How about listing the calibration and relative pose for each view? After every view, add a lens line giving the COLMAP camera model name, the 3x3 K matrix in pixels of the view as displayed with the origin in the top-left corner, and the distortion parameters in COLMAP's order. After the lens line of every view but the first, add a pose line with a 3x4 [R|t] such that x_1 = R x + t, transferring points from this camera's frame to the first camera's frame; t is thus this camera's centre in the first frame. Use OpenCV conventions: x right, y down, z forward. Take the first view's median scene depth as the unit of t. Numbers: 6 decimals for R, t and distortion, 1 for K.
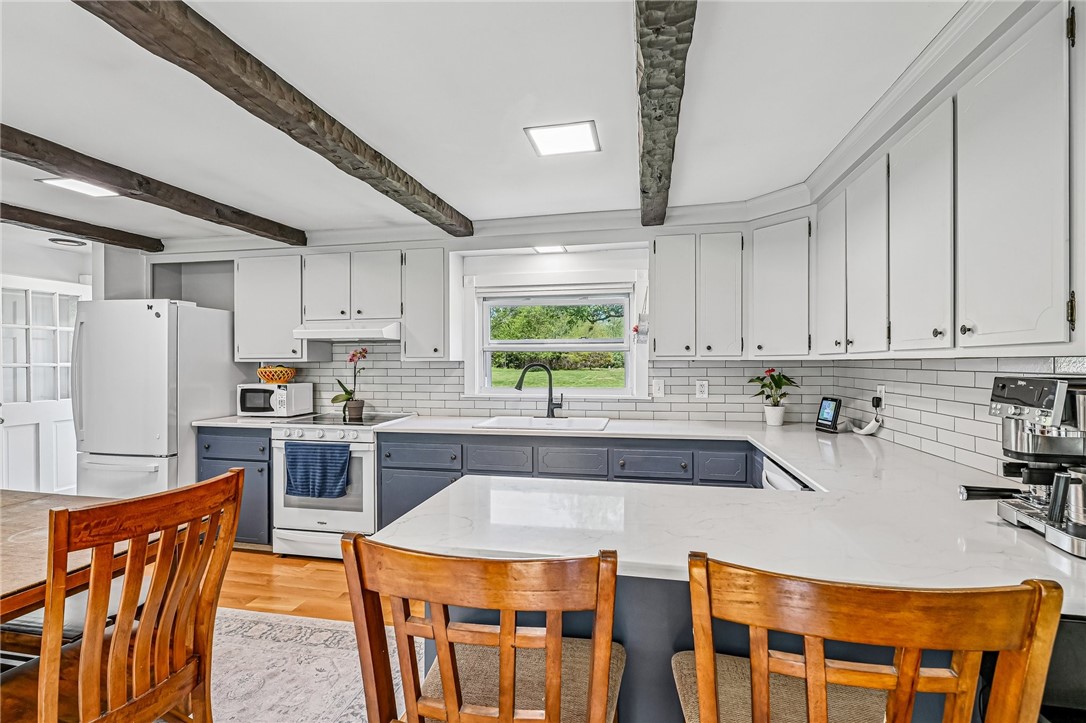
lens RADIAL K [[491.4, 0, 550.0], [0, 491.4, 360.0], [0, 0, 1]] dist [-0.001251, 0.001116]
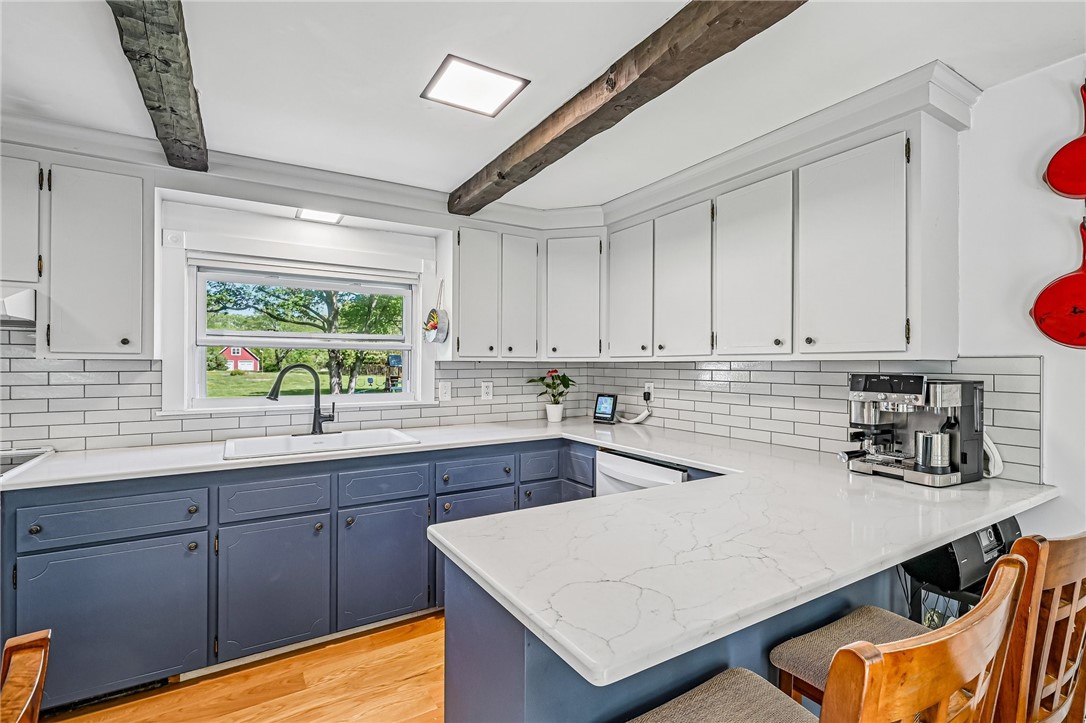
lens RADIAL K [[491.4, 0, 553.9], [0, 491.4, 361.9], [0, 0, 1]] dist [-0.001251, 0.001116]
pose [[0.734705, 0.006521, 0.678356, -0.250368], [-0.006889, 0.999974, -0.002151, 0.002843], [-0.678352, -0.003092, 0.734730, 0.183088]]
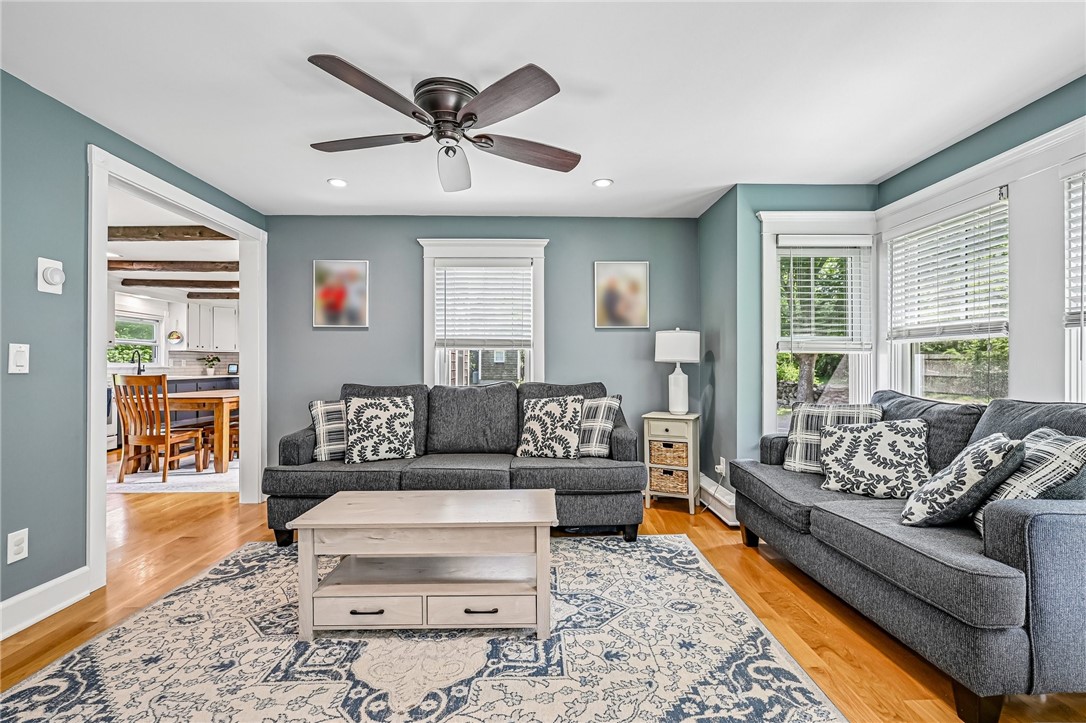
lens RADIAL K [[491.4, 0, 535.0], [0, 491.4, 362.4], [0, 0, 1]] dist [-0.001251, 0.001116]
pose [[-0.203324, 0.007915, 0.979080, -2.398479], [-0.001934, 0.999962, -0.008485, 0.071346], [-0.979110, -0.003619, -0.203301, -0.227130]]
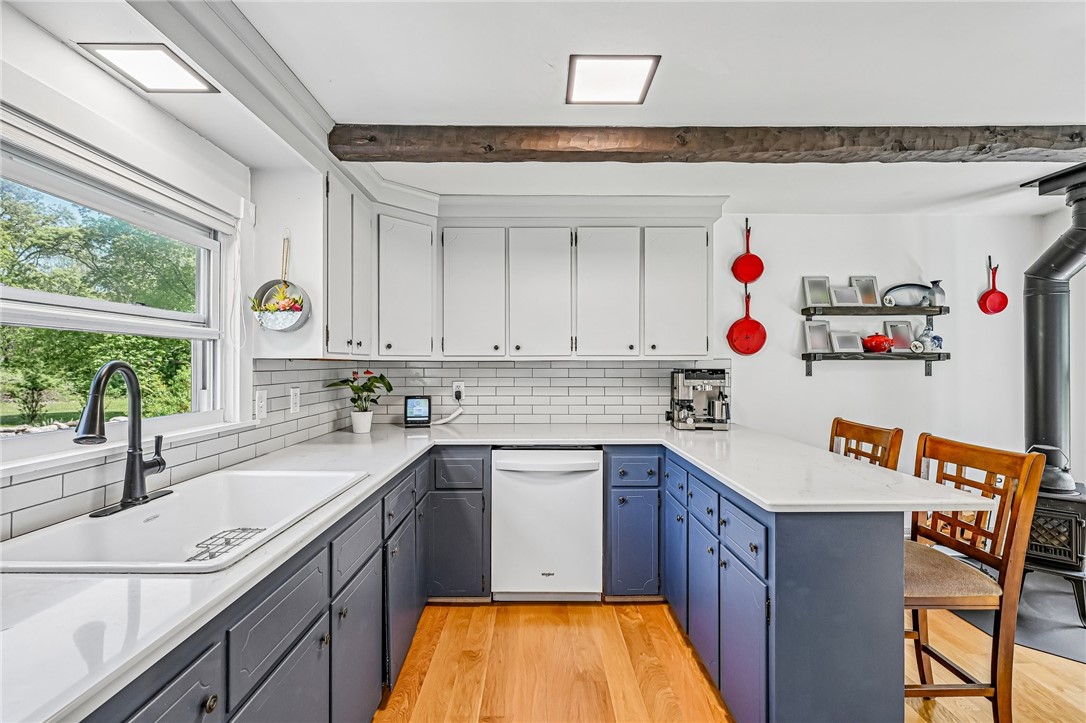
lens RADIAL K [[491.4, 0, 527.4], [0, 491.4, 364.0], [0, 0, 1]] dist [-0.001251, 0.001116]
pose [[-0.179901, 0.004173, 0.983676, -0.435111], [-0.003854, 0.999980, -0.004947, 0.008840], [-0.983677, -0.004681, -0.179881, 0.767538]]
